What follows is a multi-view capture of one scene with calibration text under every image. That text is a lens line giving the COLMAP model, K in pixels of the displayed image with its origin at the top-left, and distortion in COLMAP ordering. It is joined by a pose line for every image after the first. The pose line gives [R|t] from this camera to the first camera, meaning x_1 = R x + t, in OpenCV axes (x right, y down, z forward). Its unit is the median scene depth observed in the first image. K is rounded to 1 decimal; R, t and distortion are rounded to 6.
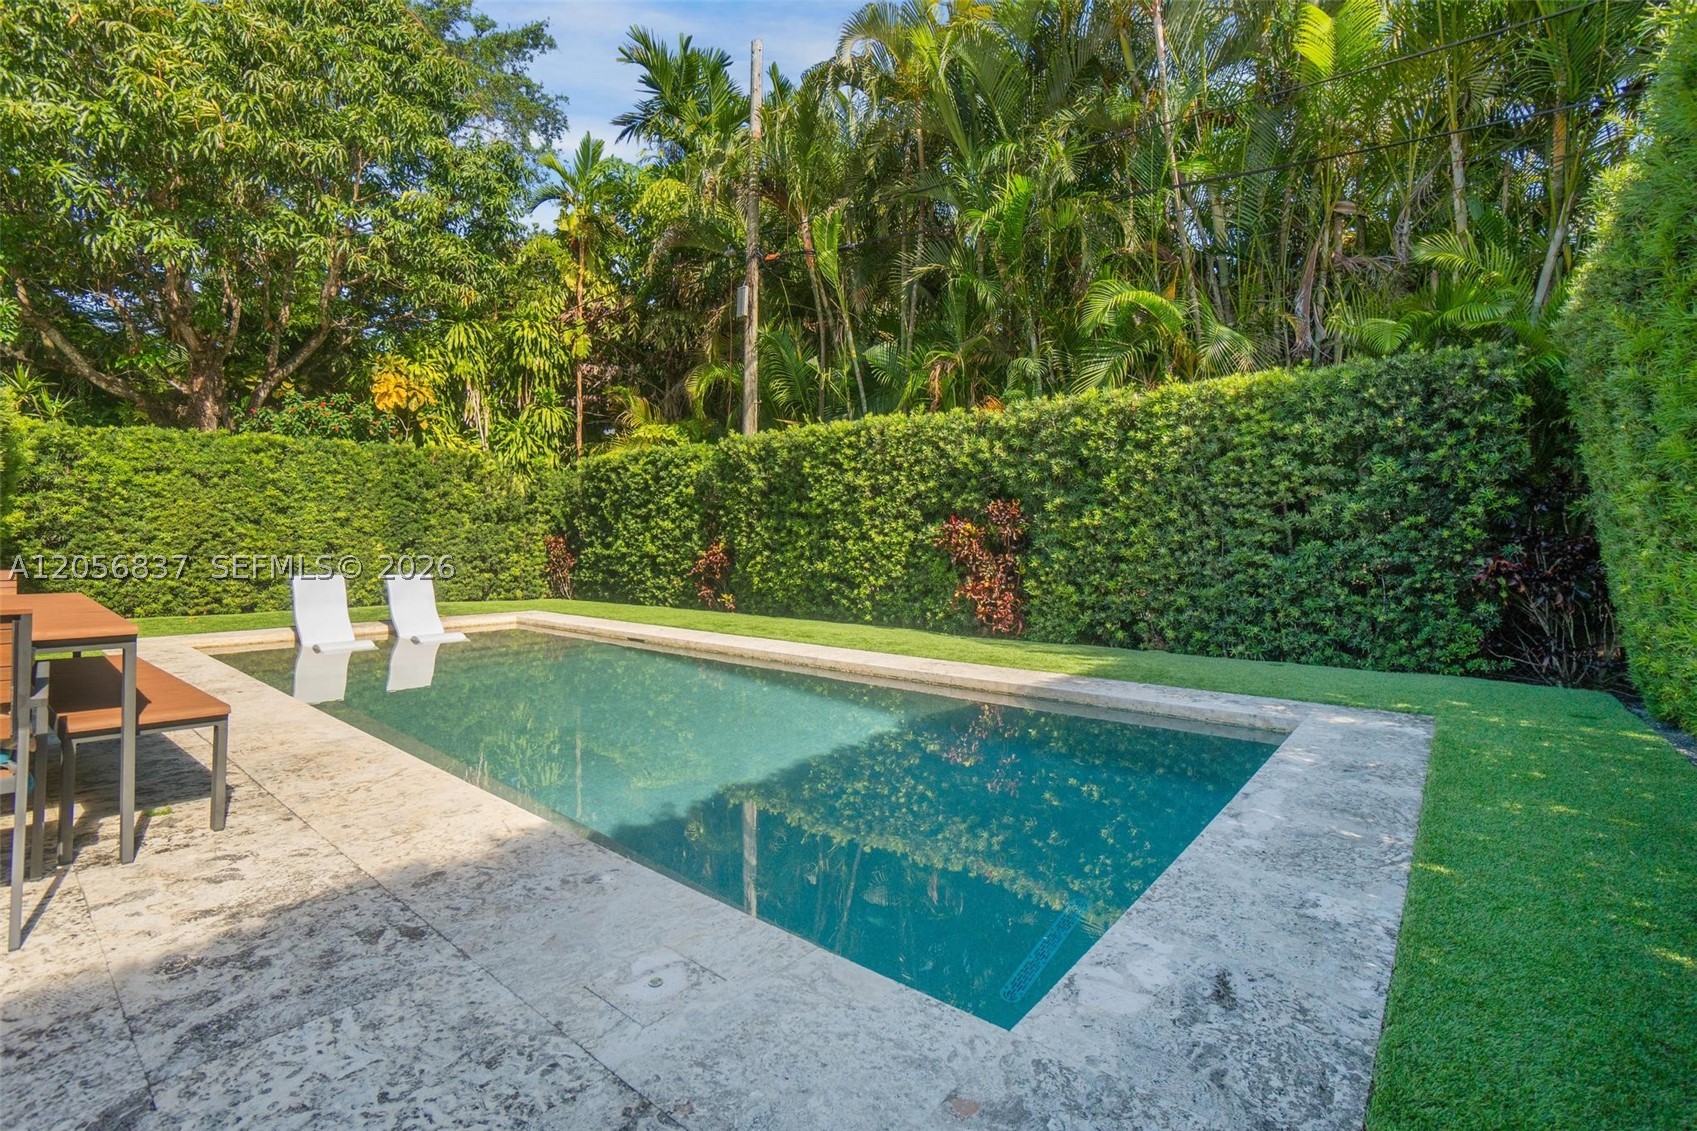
lens RADIAL K [[771.6, 0, 836.1], [0, 771.6, 536.4], [0, 0, 1]] dist [-0.063753, 0.023488]
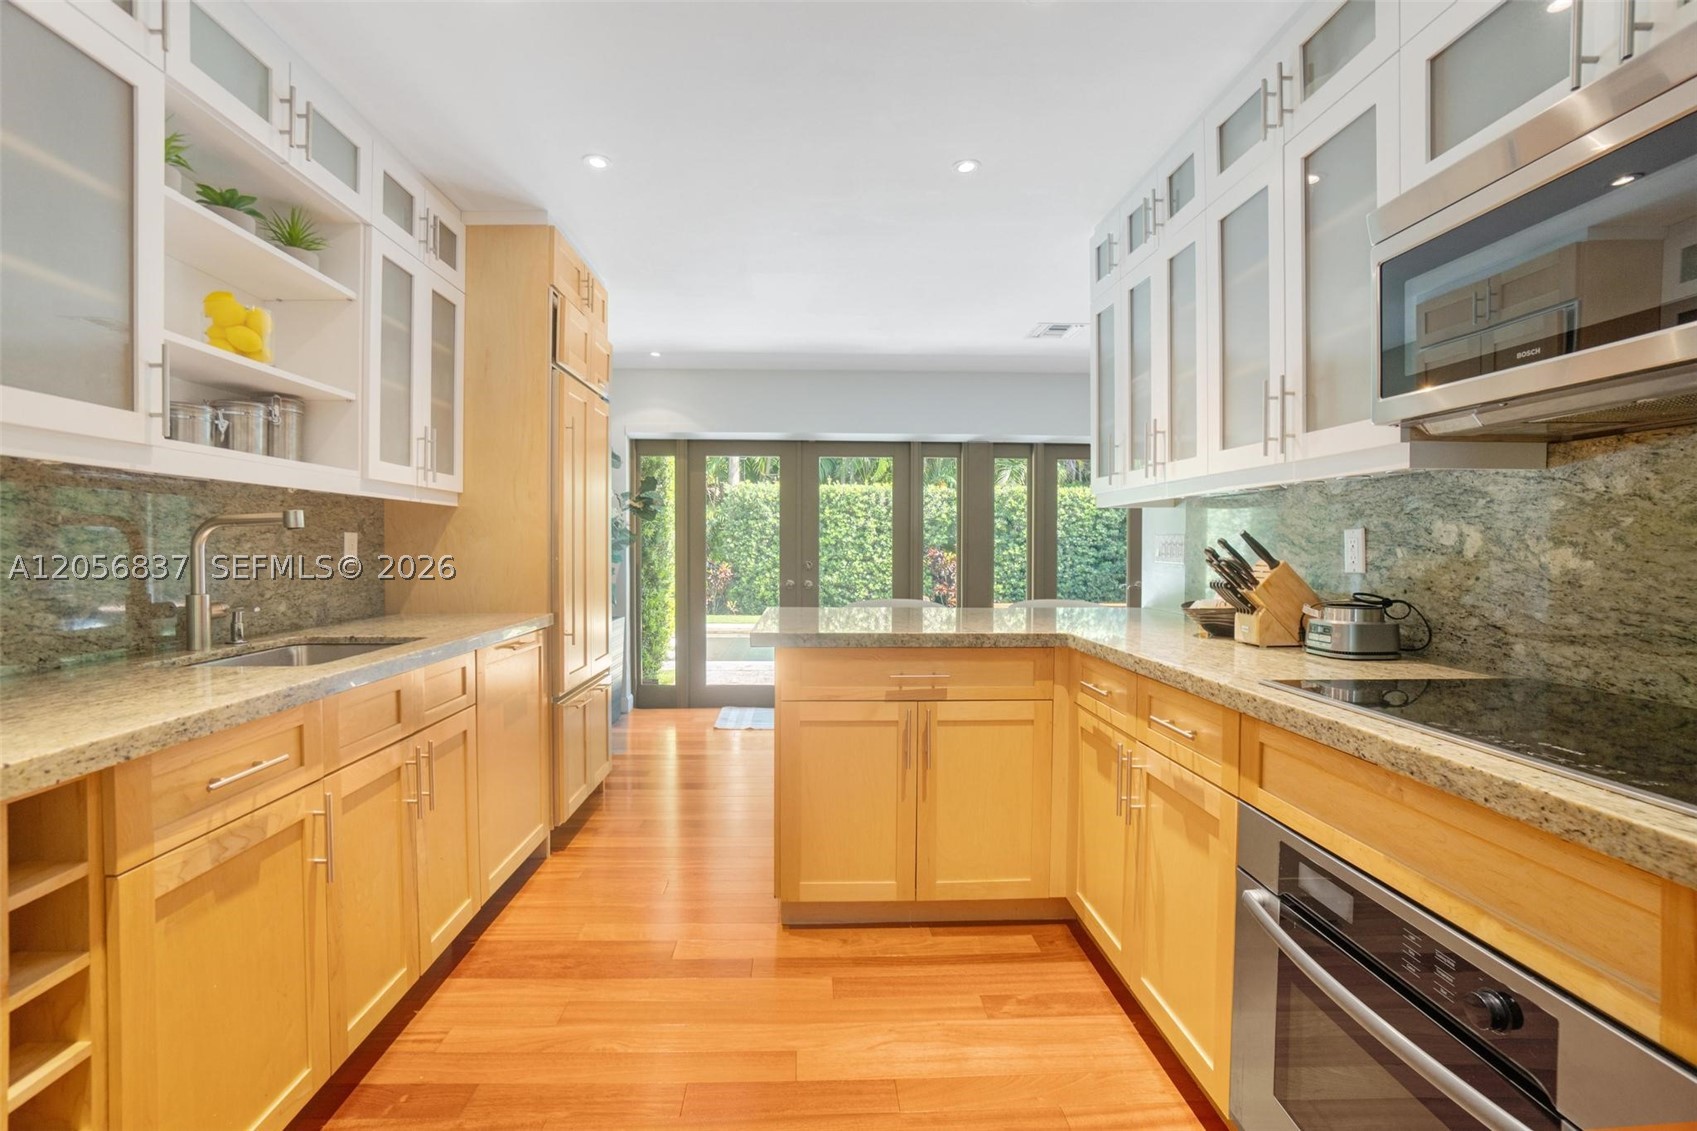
lens RADIAL K [[760.1, 0, 829.4], [0, 760.1, 554.7], [0, 0, 1]] dist [-0.061343, 0.022804]
pose [[0.751166, -0.008606, 0.660058, -1.062877], [-0.004901, 0.999815, 0.018614, -0.037788], [-0.660096, -0.017218, 0.750984, -0.126056]]
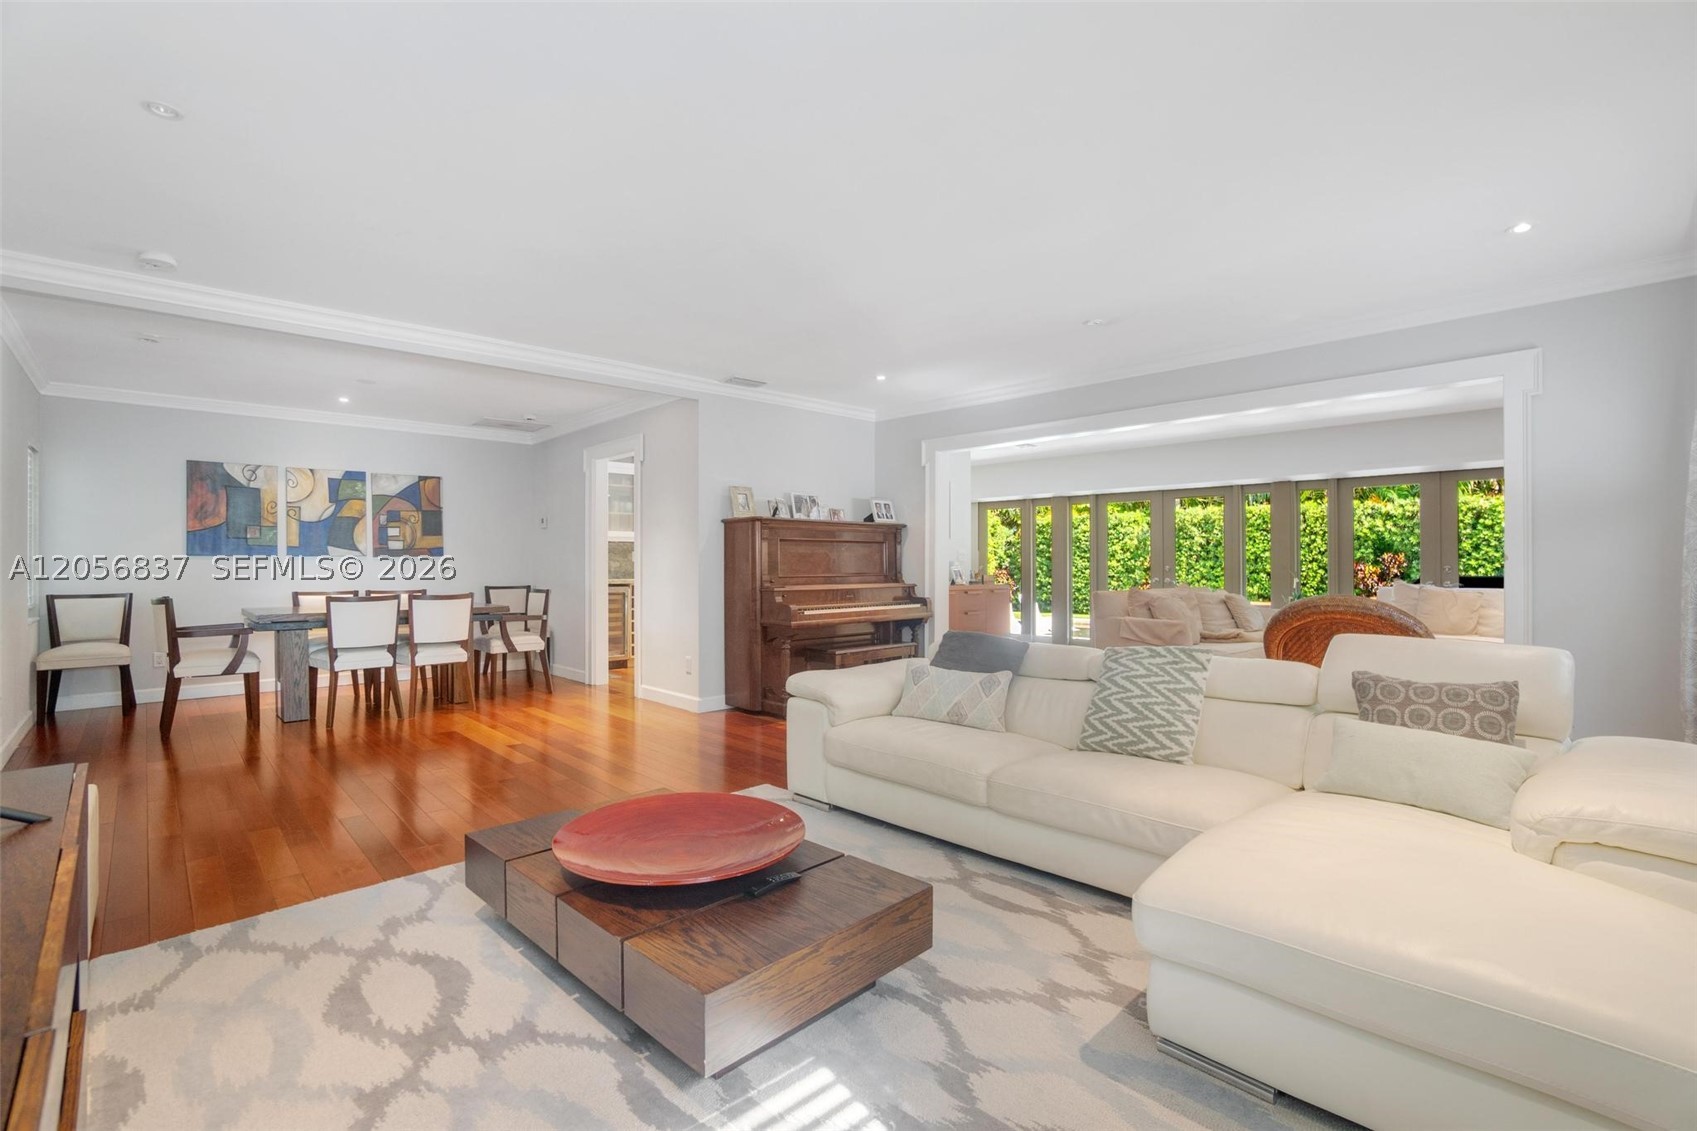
lens RADIAL K [[764.9, 0, 836.0], [0, 764.9, 561.6], [0, 0, 1]] dist [-0.063881, 0.026669]
pose [[0.992236, -0.001678, -0.124355, -0.765291], [0.001794, 0.999998, 0.000824, -0.027467], [0.124354, -0.001041, 0.992237, -0.808005]]
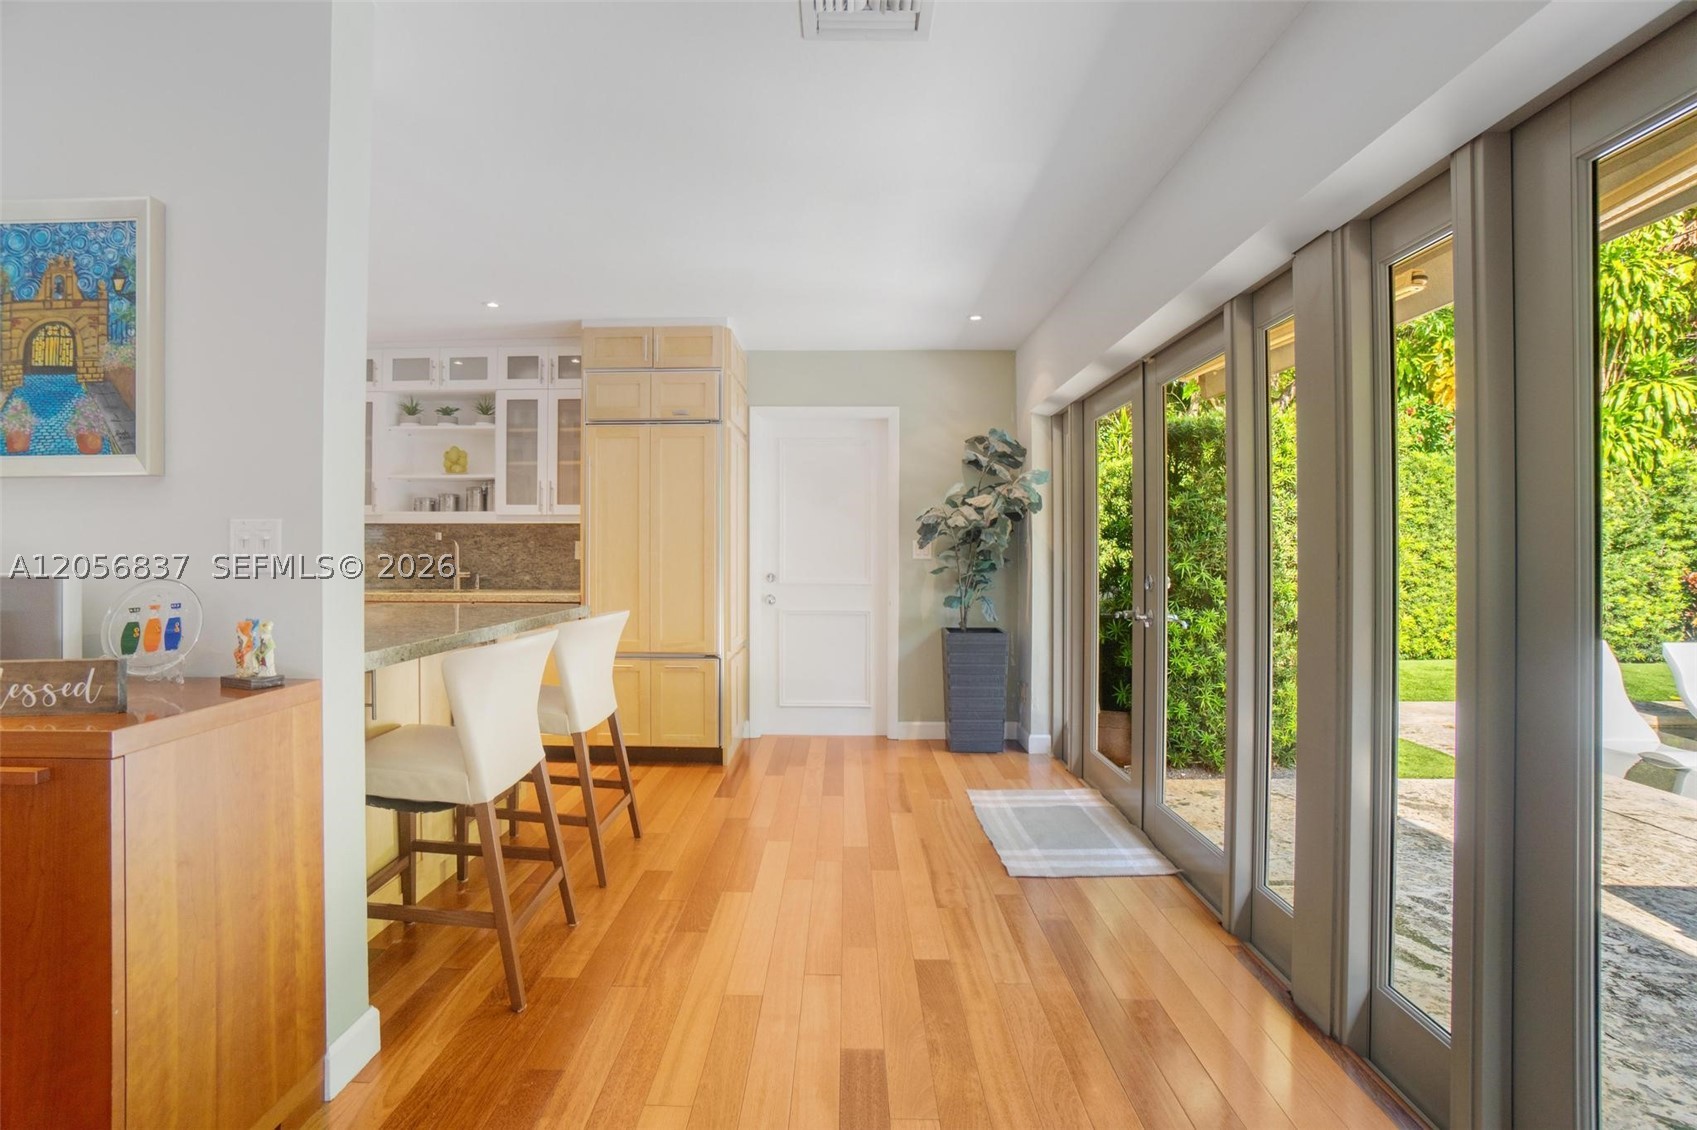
lens RADIAL K [[760.1, 0, 829.4], [0, 760.1, 554.2], [0, 0, 1]] dist [-0.061343, 0.022804]
pose [[0.621586, 0.000234, -0.783346, -0.523150], [0.005184, 0.999977, 0.004413, -0.032642], [0.783329, -0.006804, 0.621570, 0.010512]]
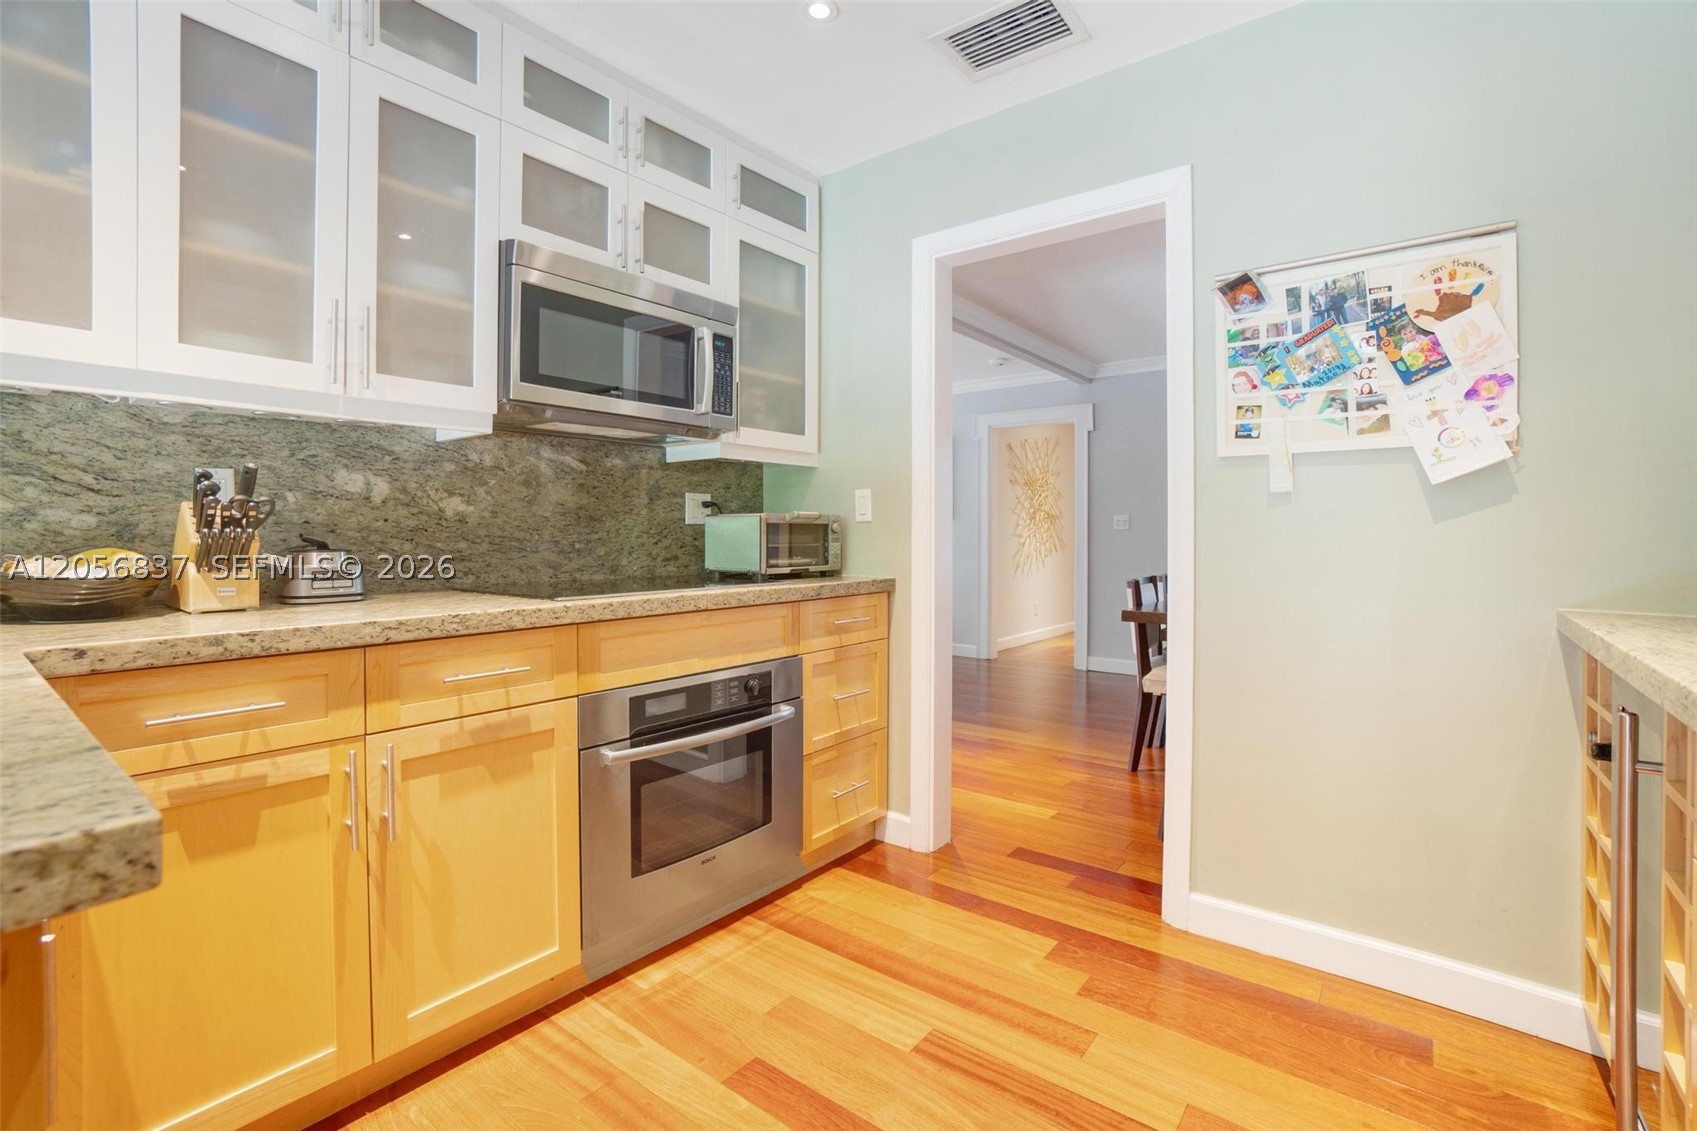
lens RADIAL K [[771.6, 0, 836.1], [0, 771.6, 536.4], [0, 0, 1]] dist [-0.063753, 0.023488]
pose [[-0.999763, -0.003120, -0.021525, -0.966489], [-0.003111, 0.999995, -0.000454, -0.026066], [0.021527, -0.000387, -0.999768, 0.109219]]
